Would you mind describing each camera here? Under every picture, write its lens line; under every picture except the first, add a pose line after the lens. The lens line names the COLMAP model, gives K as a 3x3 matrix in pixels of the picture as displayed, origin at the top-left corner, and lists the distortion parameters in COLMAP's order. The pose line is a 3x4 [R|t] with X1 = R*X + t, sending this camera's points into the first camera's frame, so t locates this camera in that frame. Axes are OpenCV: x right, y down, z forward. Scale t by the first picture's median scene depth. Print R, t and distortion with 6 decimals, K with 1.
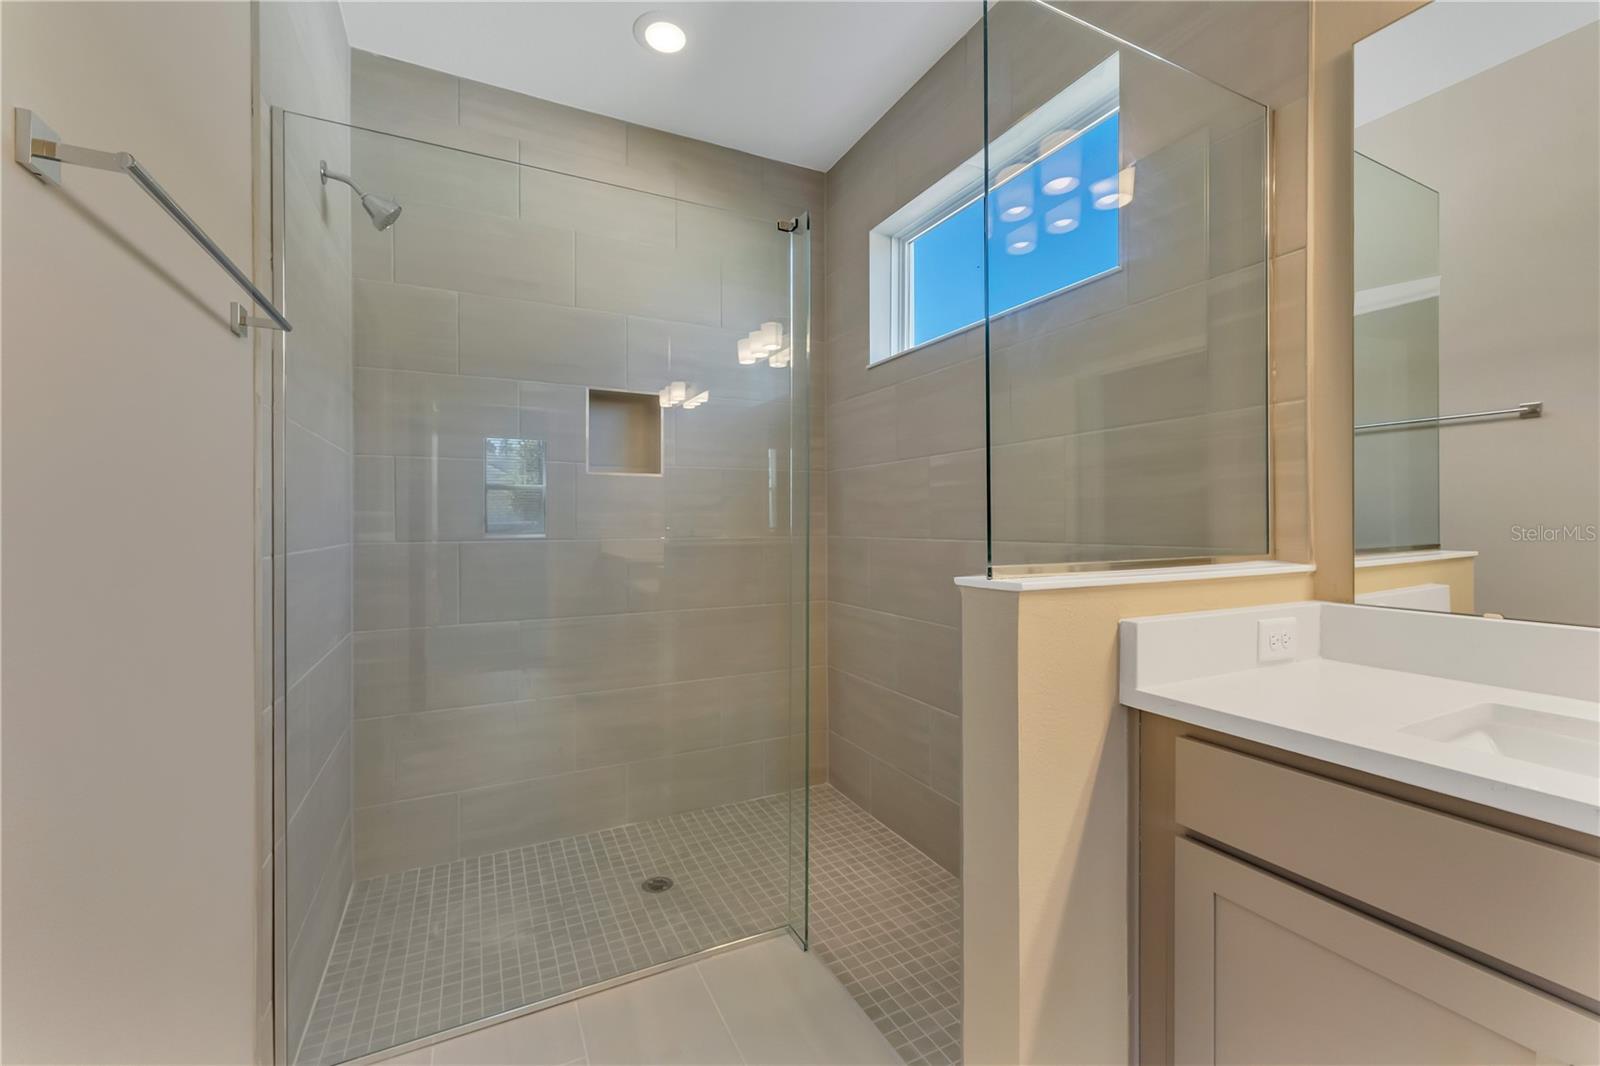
lens RADIAL K [[655.3, 0, 800.4], [0, 655.3, 528.3], [0, 0, 1]] dist [0.006595, 0.000058]
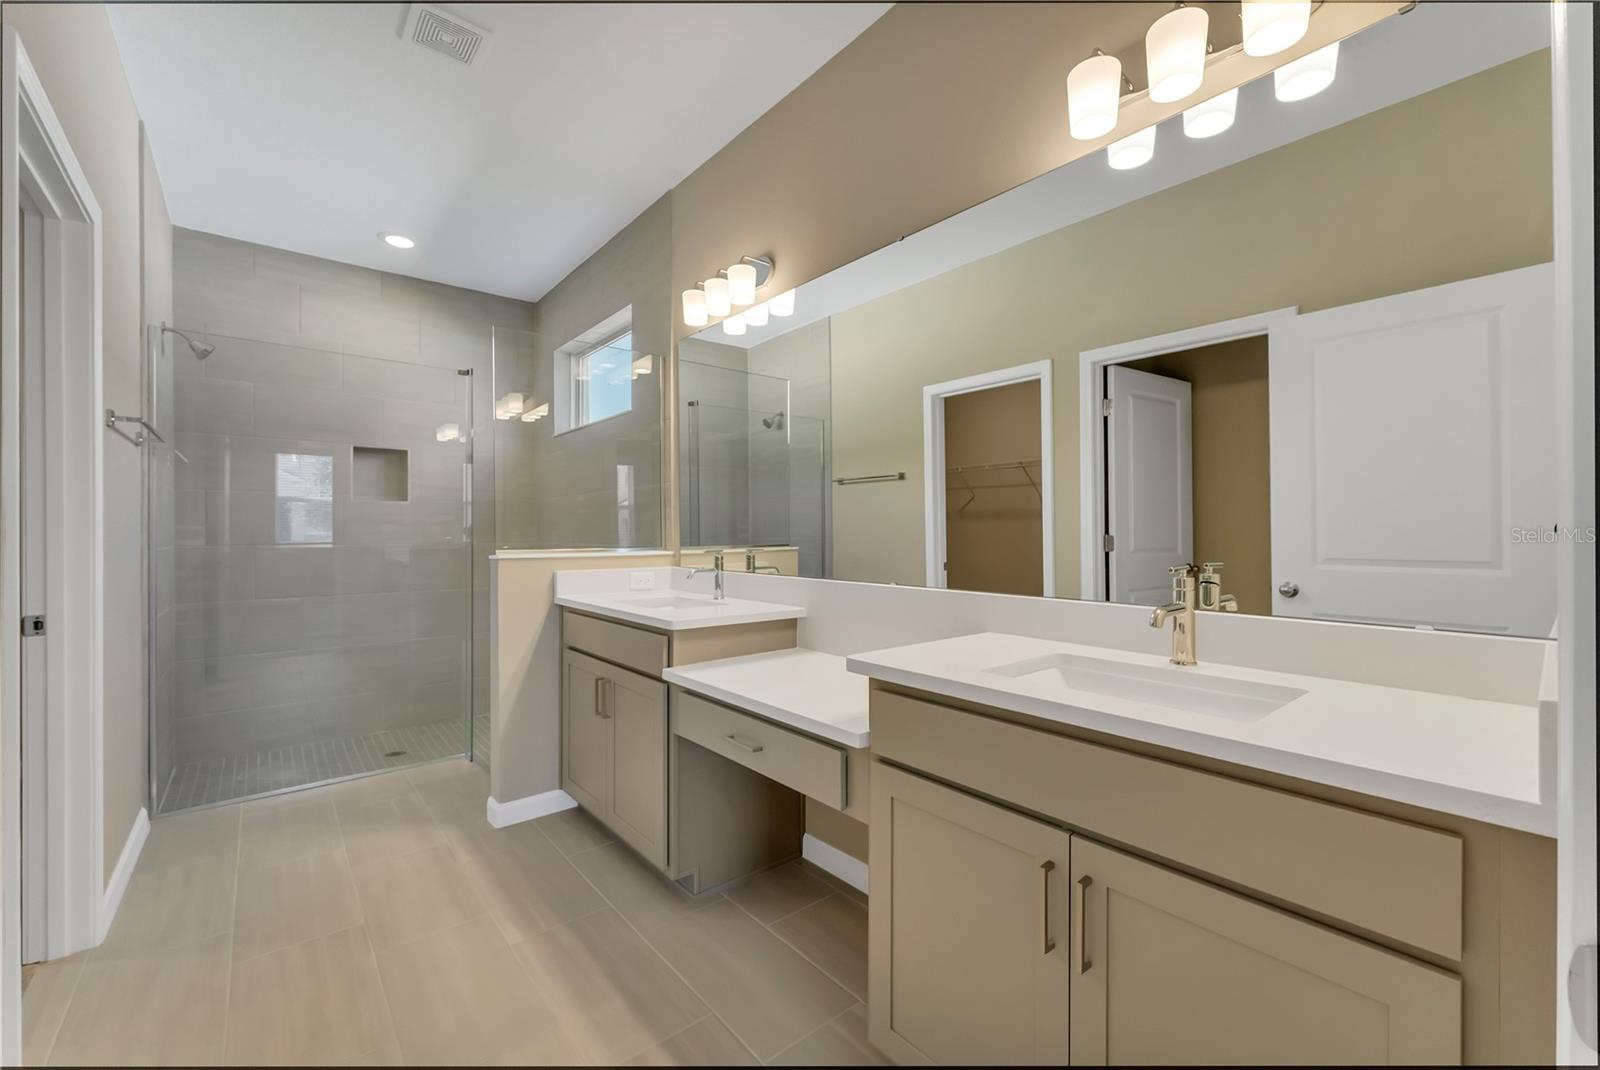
lens RADIAL K [[659.7, 0, 803.9], [0, 659.7, 544.1], [0, 0, 1]] dist [0.011964, 0.000411]
pose [[0.977587, -0.000733, 0.210530, 0.422813], [0.000825, 1.000000, -0.000351, 0.018298], [-0.210529, 0.000516, 0.977587, -0.819614]]
